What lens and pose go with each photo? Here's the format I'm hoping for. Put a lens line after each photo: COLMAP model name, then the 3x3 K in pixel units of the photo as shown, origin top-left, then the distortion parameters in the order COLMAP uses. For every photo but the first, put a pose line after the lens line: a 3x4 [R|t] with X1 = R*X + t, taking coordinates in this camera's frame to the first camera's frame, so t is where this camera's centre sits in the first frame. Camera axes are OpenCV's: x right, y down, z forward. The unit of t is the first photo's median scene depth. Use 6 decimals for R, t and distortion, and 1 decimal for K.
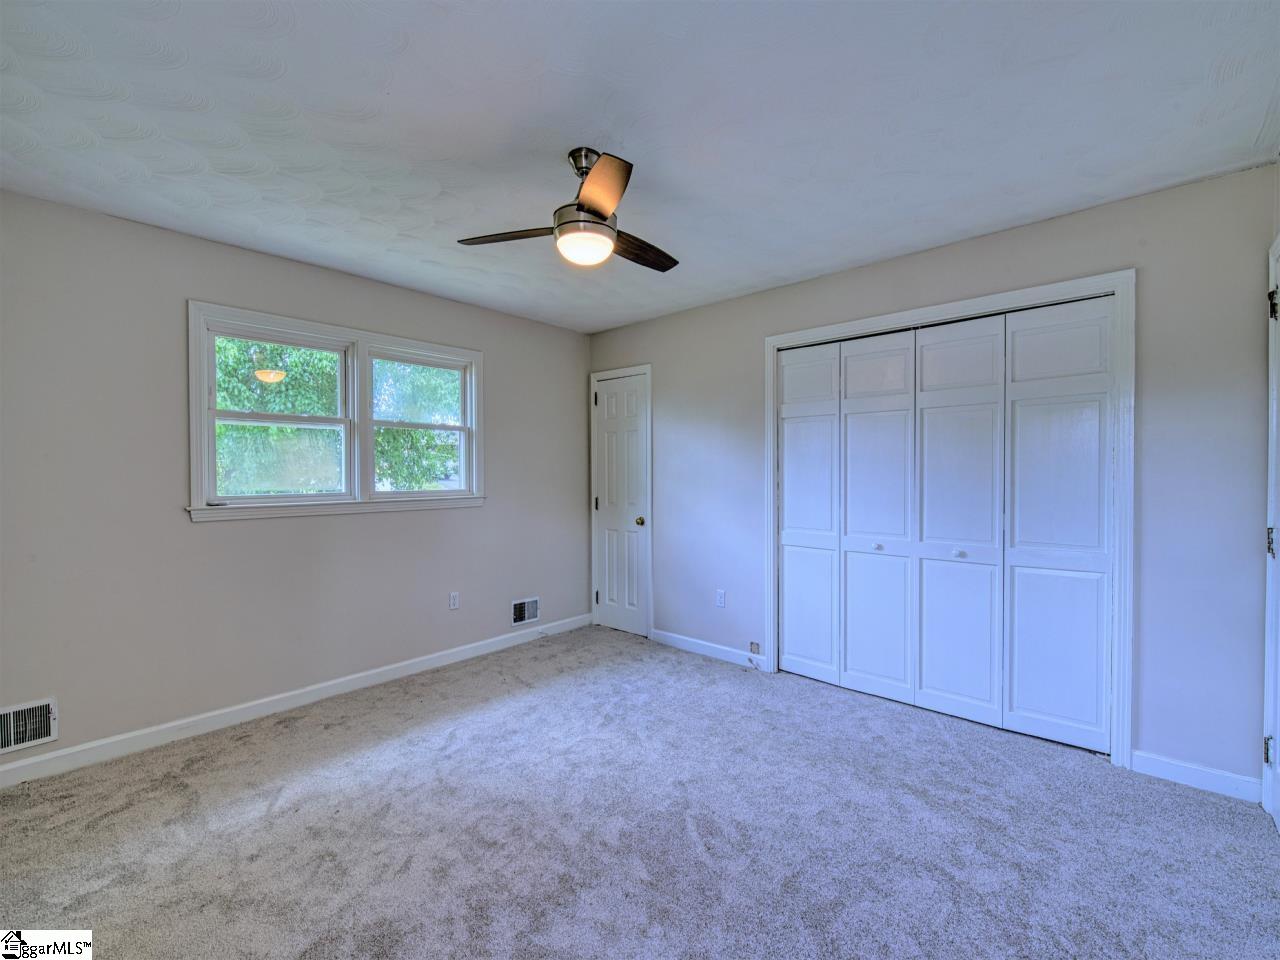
lens RADIAL K [[555.6, 0, 648.1], [0, 555.6, 480.5], [0, 0, 1]] dist [0.004314, -0.003747]
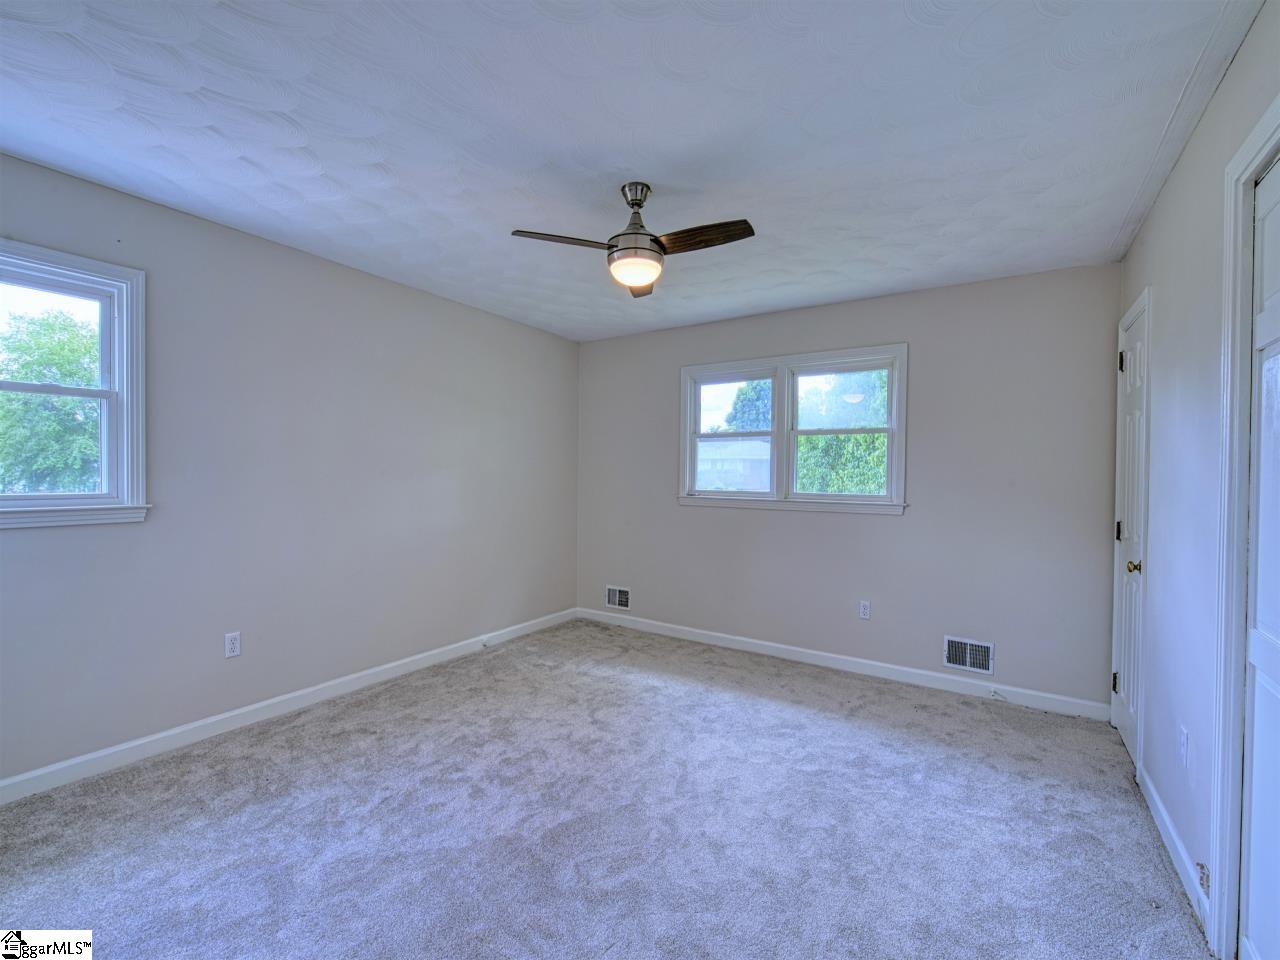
lens RADIAL K [[555.6, 0, 648.1], [0, 555.6, 480.5], [0, 0, 1]] dist [0.004314, -0.003747]
pose [[0.148953, 0.016328, -0.988709, 0.590476], [-0.029488, 0.999492, 0.012064, -0.009821], [0.988405, 0.027358, 0.149359, 0.516407]]
